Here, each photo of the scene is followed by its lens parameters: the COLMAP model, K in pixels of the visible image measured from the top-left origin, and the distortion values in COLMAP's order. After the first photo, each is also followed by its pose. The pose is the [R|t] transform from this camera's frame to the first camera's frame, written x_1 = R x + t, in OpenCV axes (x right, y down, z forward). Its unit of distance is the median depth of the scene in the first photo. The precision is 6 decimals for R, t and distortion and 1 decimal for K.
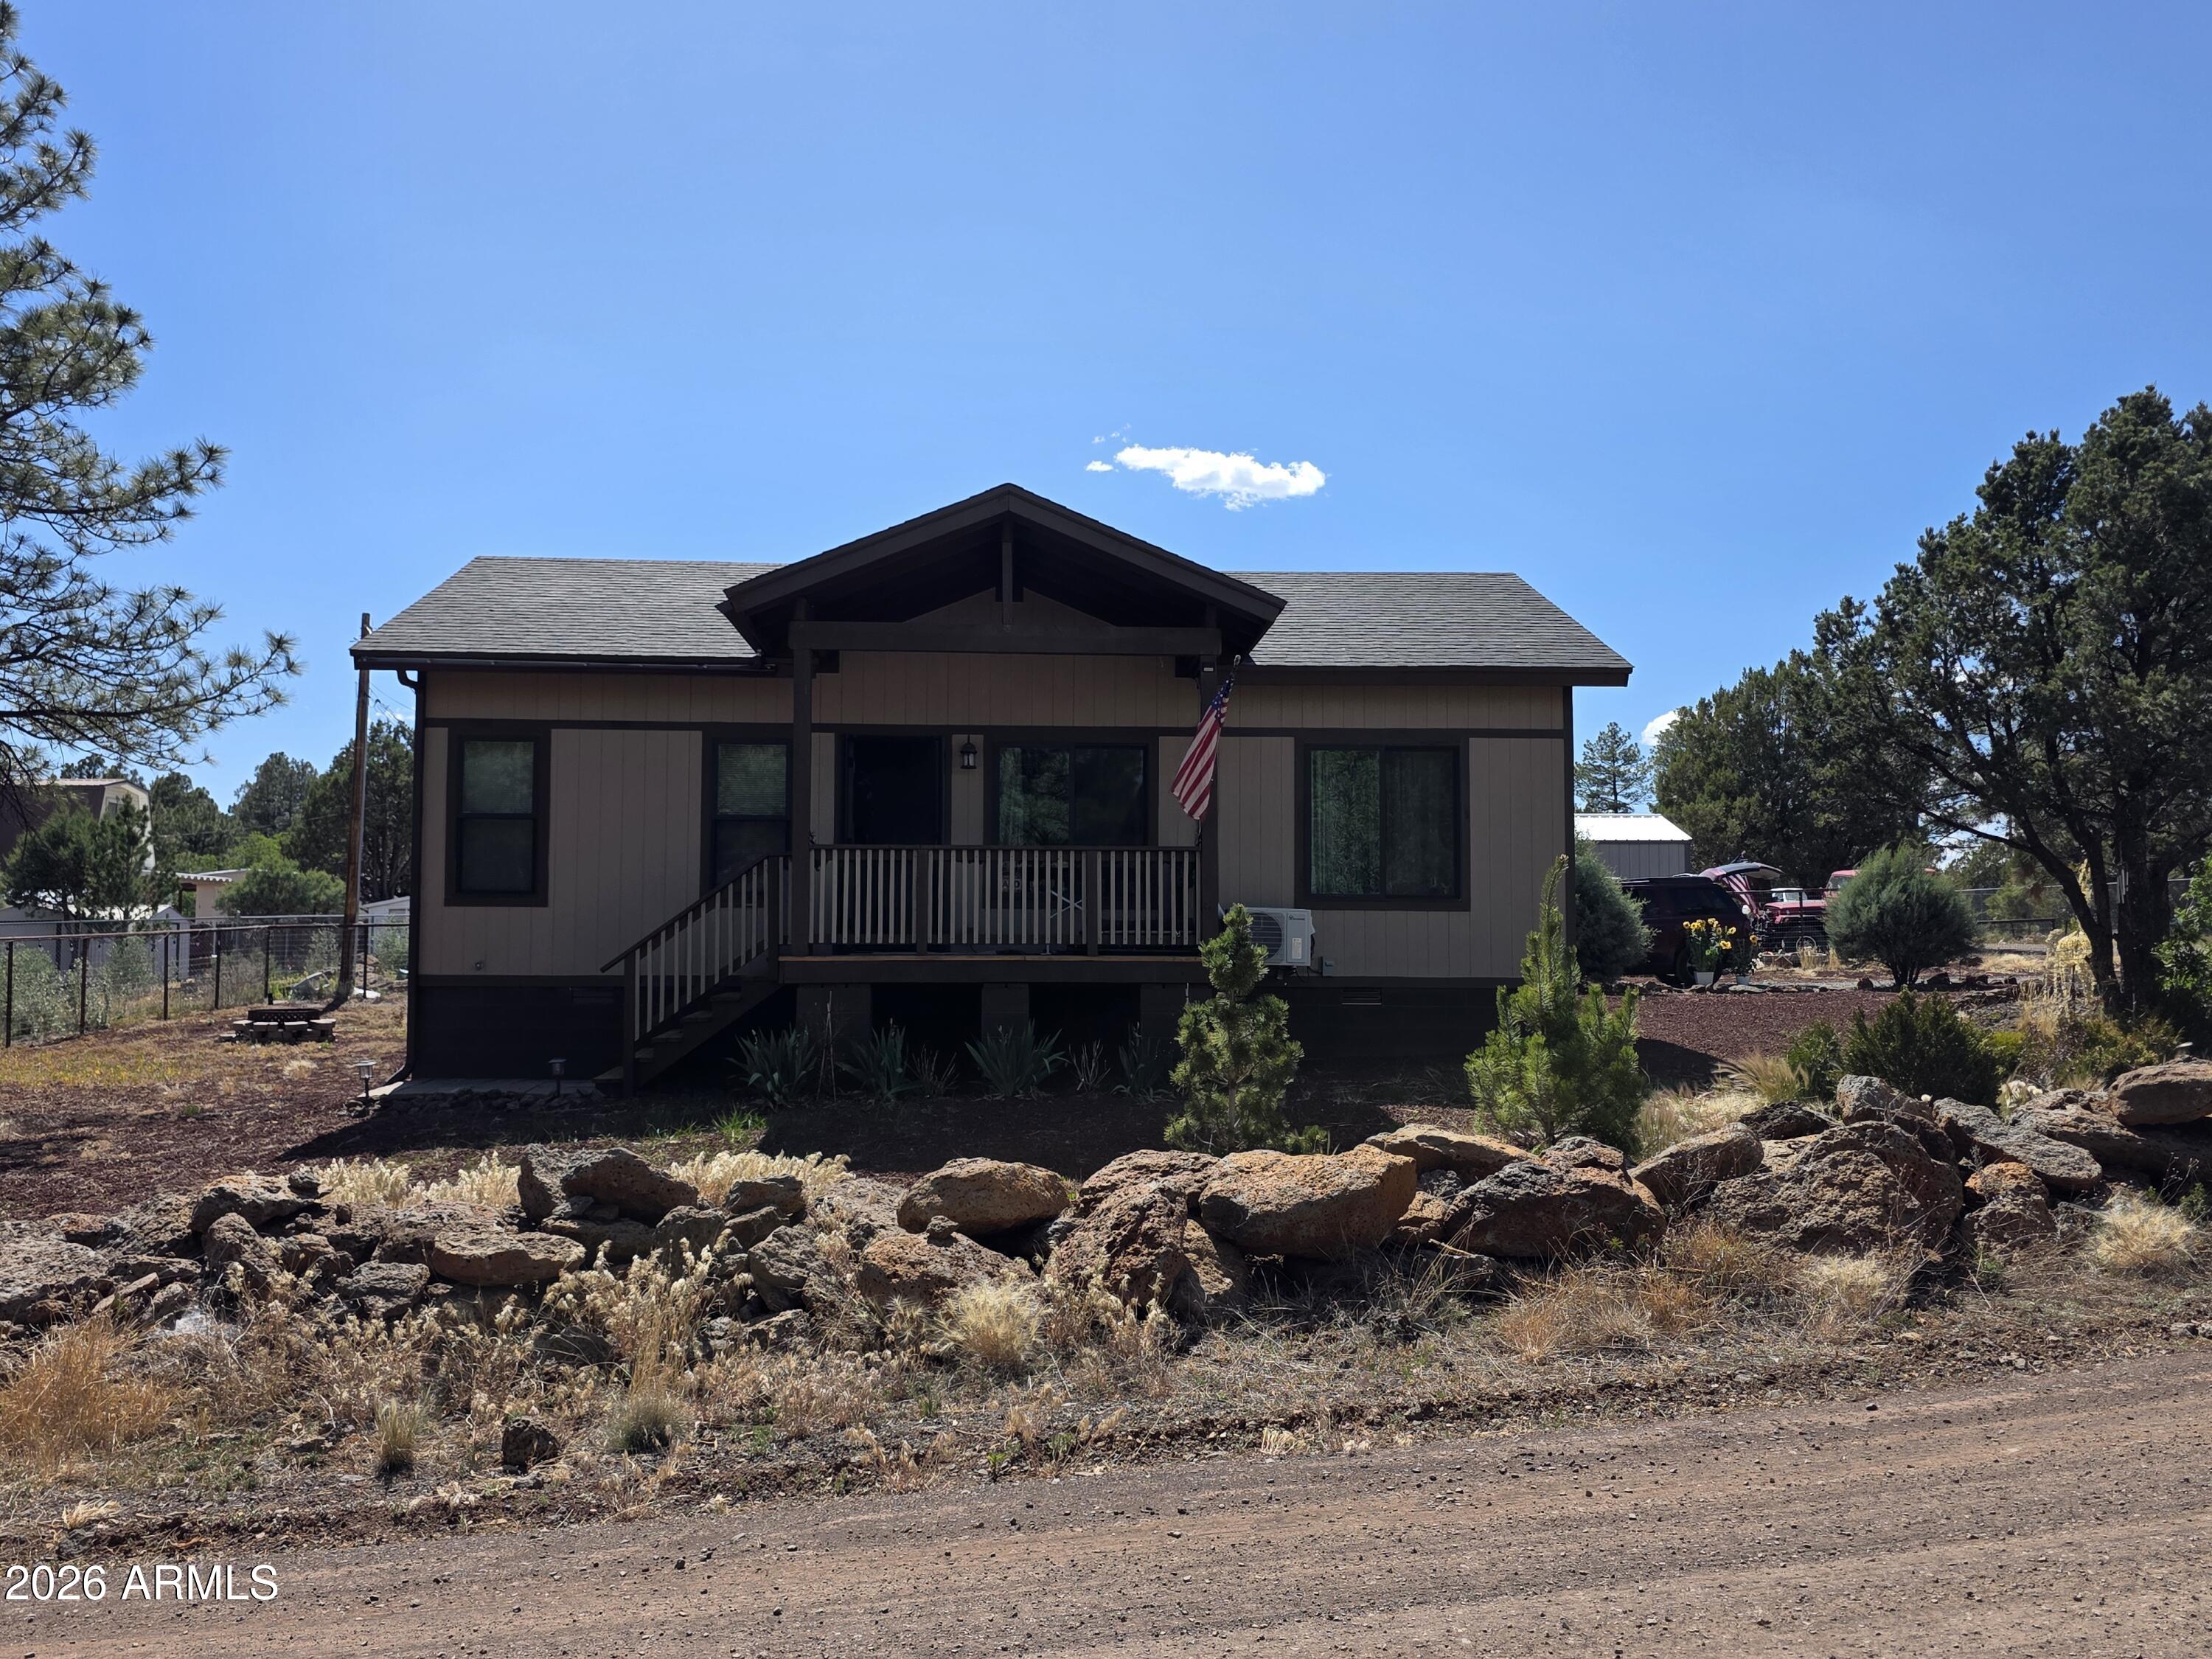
lens RADIAL K [[1838.3, 0, 1105.9], [0, 1838.3, 839.1], [0, 0, 1]] dist [0.064188, 0.002263]
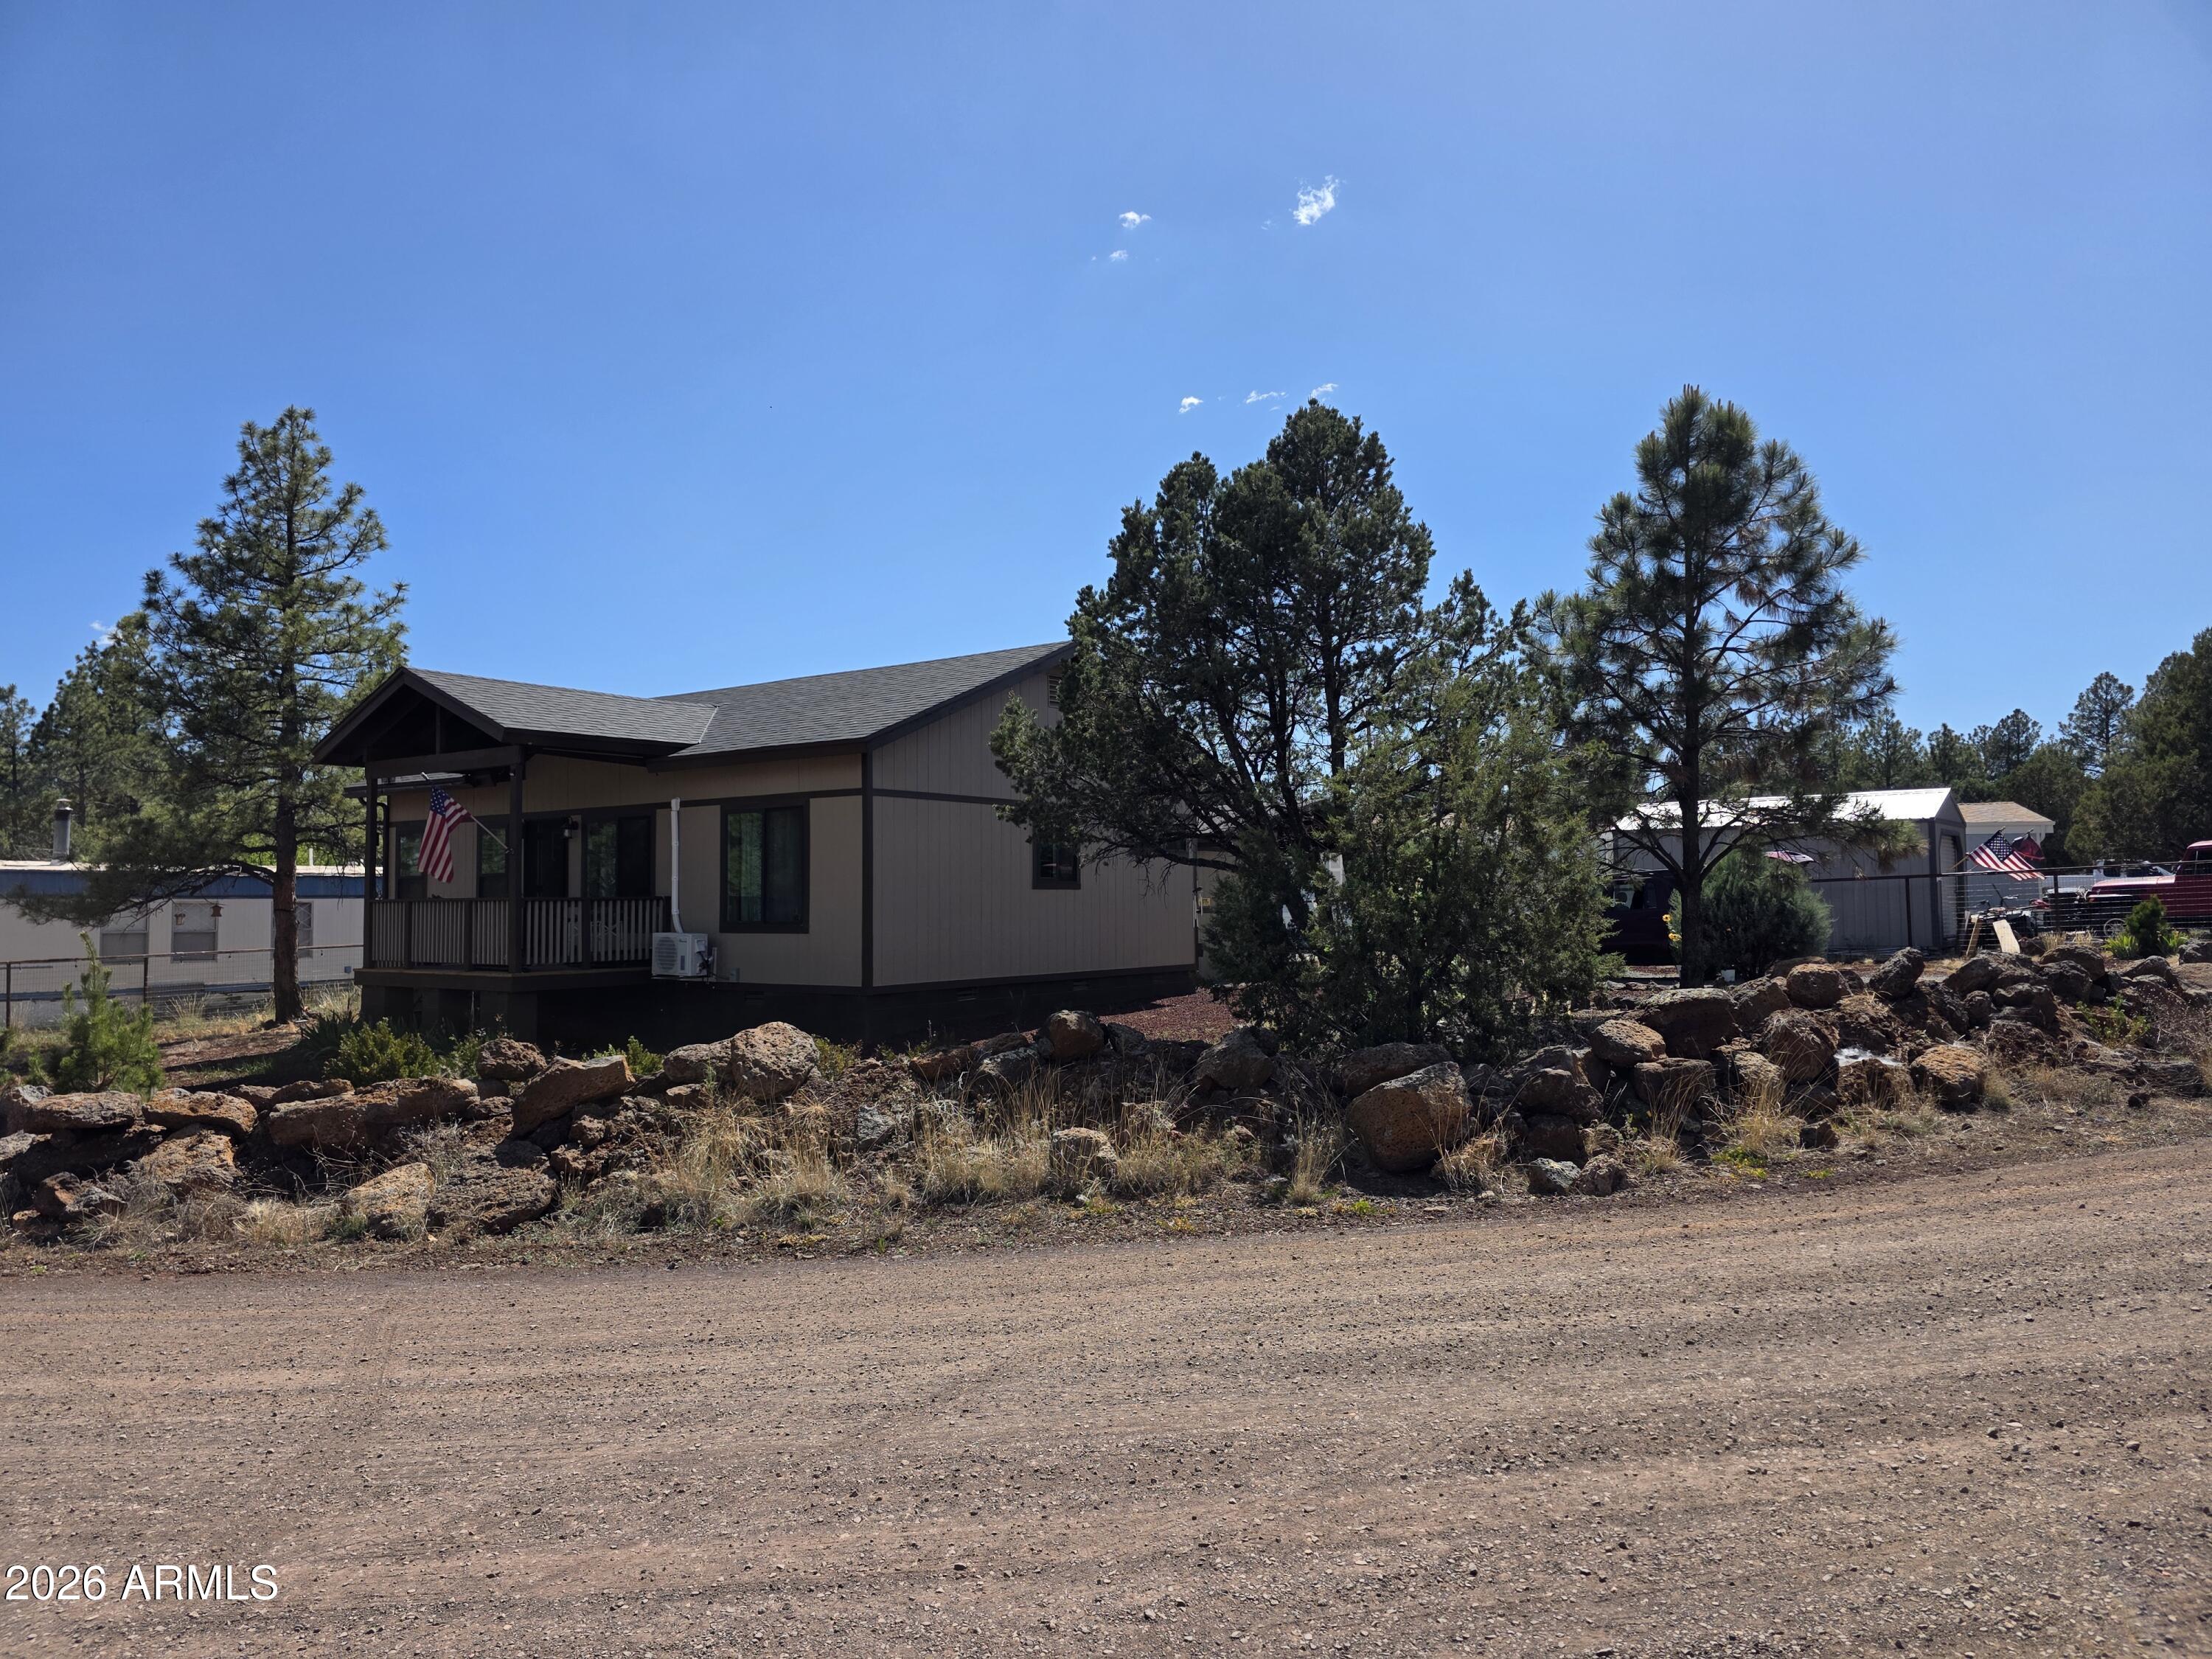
lens RADIAL K [[1520.7, 0, 1106.0], [0, 1520.7, 829.5], [0, 0, 1]] dist [0.053771, -0.029361]
pose [[0.775079, -0.047410, -0.630083, 1.028142], [0.047166, 0.998740, -0.017129, -0.005005], [0.630101, -0.016442, 0.776339, 0.316669]]
